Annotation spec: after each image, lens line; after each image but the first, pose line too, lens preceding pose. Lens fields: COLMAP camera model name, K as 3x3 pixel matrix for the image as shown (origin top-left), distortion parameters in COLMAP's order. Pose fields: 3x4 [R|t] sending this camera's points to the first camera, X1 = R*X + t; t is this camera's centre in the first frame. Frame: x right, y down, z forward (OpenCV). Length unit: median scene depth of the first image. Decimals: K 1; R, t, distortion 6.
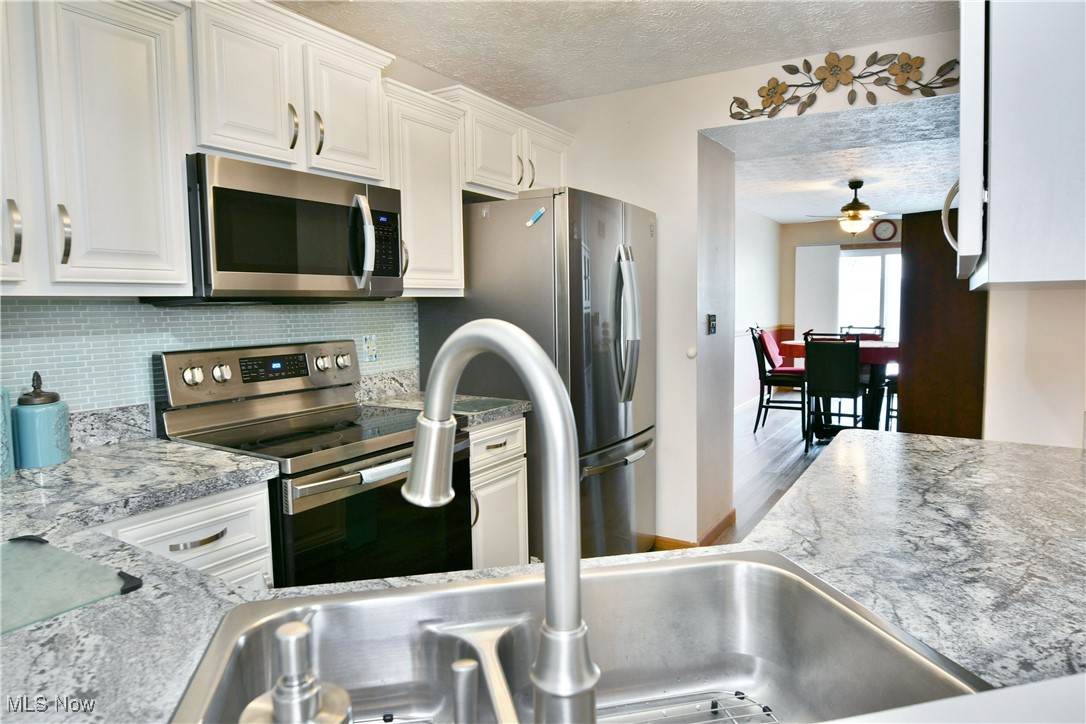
lens RADIAL K [[666.2, 0, 542.0], [0, 666.2, 348.6], [0, 0, 1]] dist [-0.008033, -0.002229]
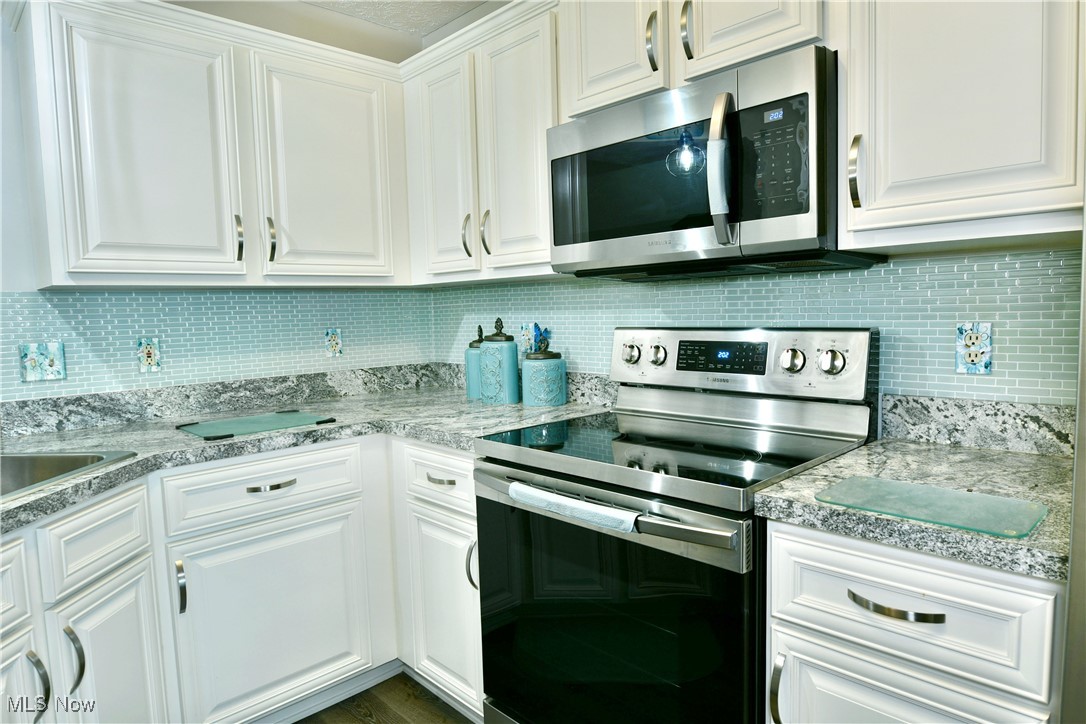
lens RADIAL K [[682.3, 0, 580.2], [0, 682.3, 365.0], [0, 0, 1]] dist [-0.020851, -0.000353]
pose [[-0.221117, 0.095313, -0.970579, 0.409111], [-0.042750, 0.993309, 0.107285, -0.040766], [0.974310, 0.065215, -0.215562, 1.013225]]
